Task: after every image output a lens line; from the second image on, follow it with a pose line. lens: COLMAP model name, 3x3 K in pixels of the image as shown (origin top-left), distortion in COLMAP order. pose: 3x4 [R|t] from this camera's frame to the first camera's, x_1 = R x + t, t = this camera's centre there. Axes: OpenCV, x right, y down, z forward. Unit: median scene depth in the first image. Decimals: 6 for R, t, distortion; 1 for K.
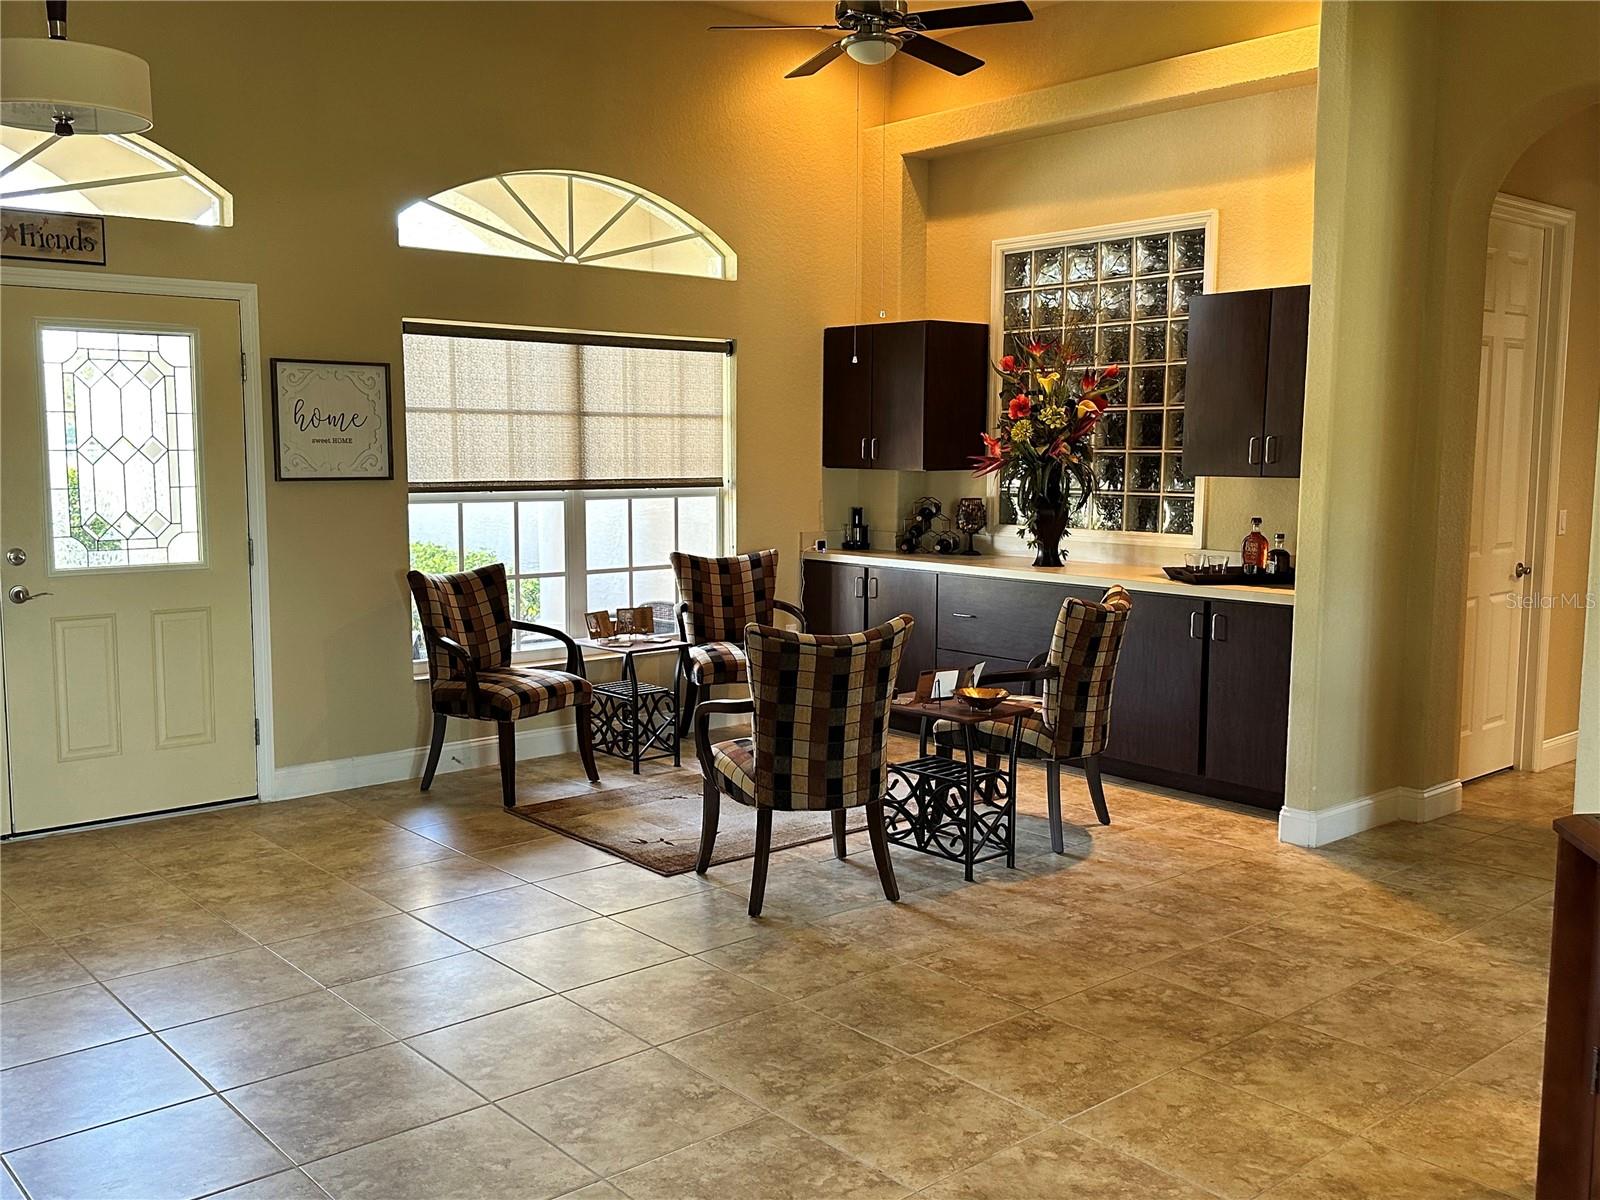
lens RADIAL K [[1433.3, 0, 798.8], [0, 1433.3, 600.2], [0, 0, 1]] dist [-0.002708, -0.068670]
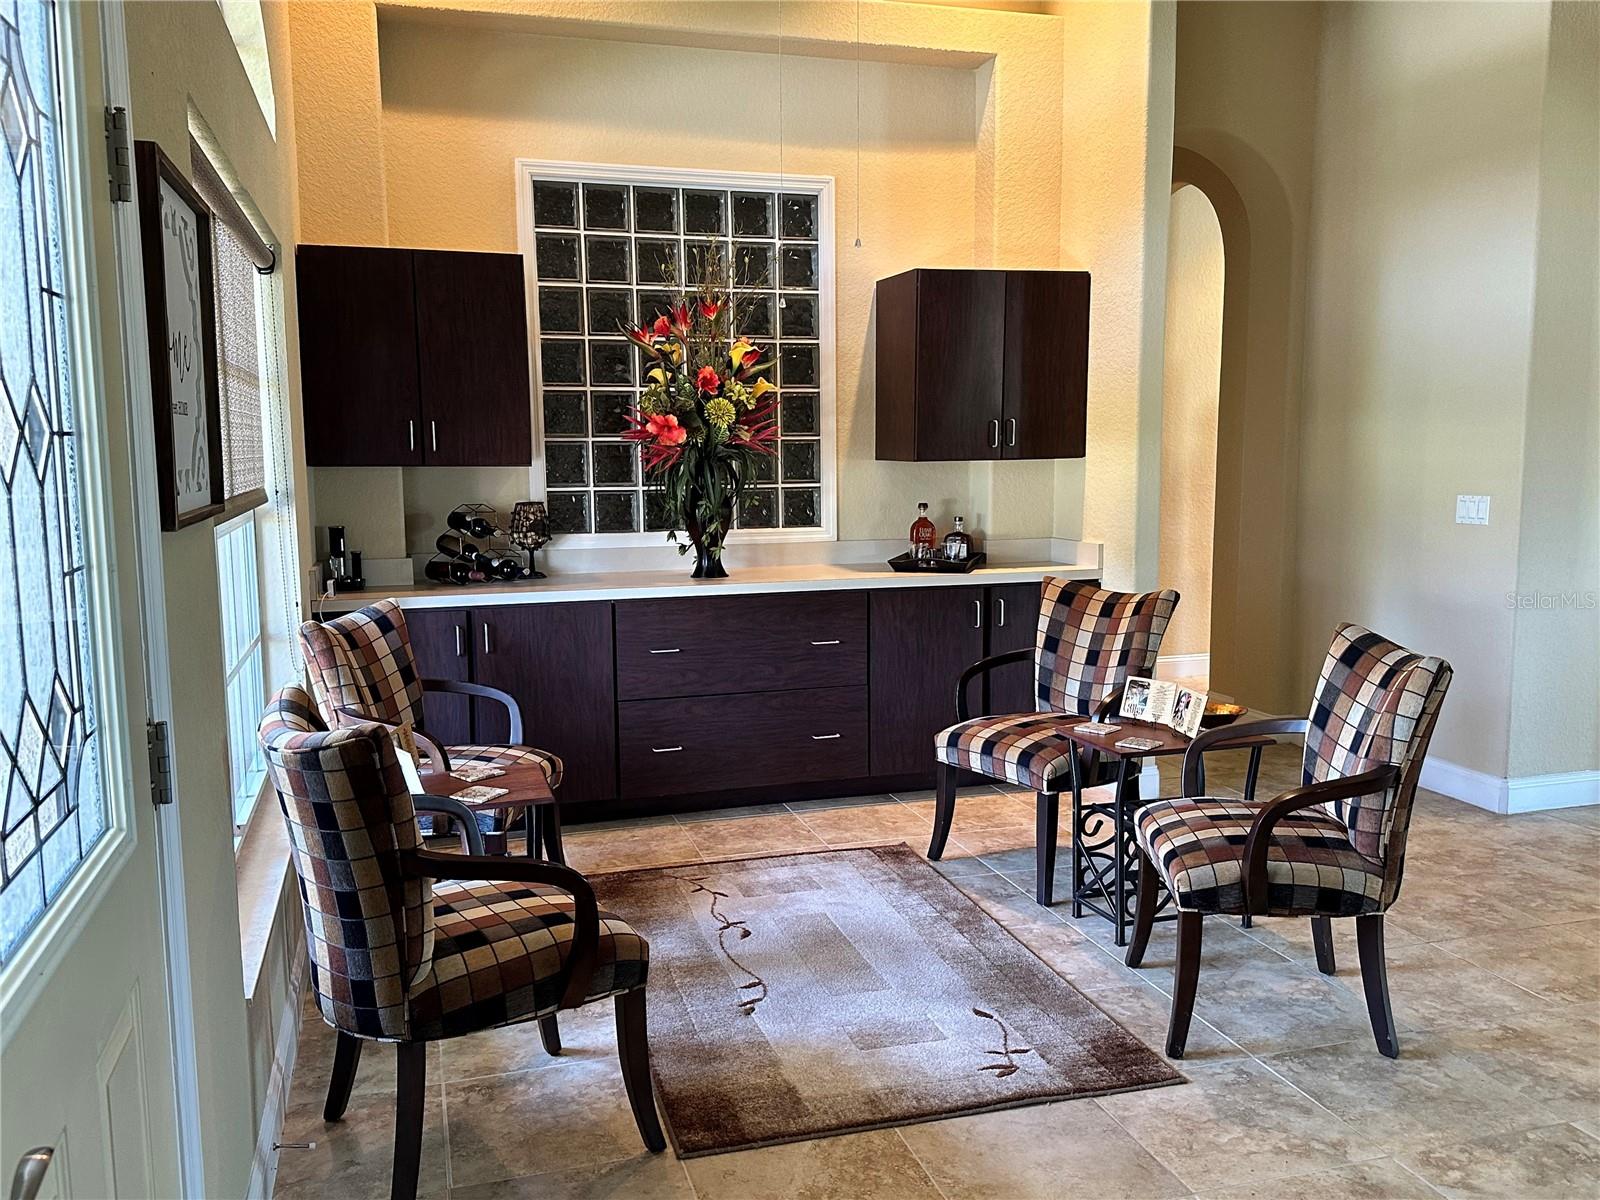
lens RADIAL K [[1280.9, 0, 803.4], [0, 1280.9, 606.4], [0, 0, 1]] dist [0.031548, -0.003753]
pose [[0.396112, -0.117866, 0.910606, -0.548171], [0.105994, 0.990967, 0.082161, -0.071132], [-0.912064, 0.063974, 0.405027, 0.747867]]
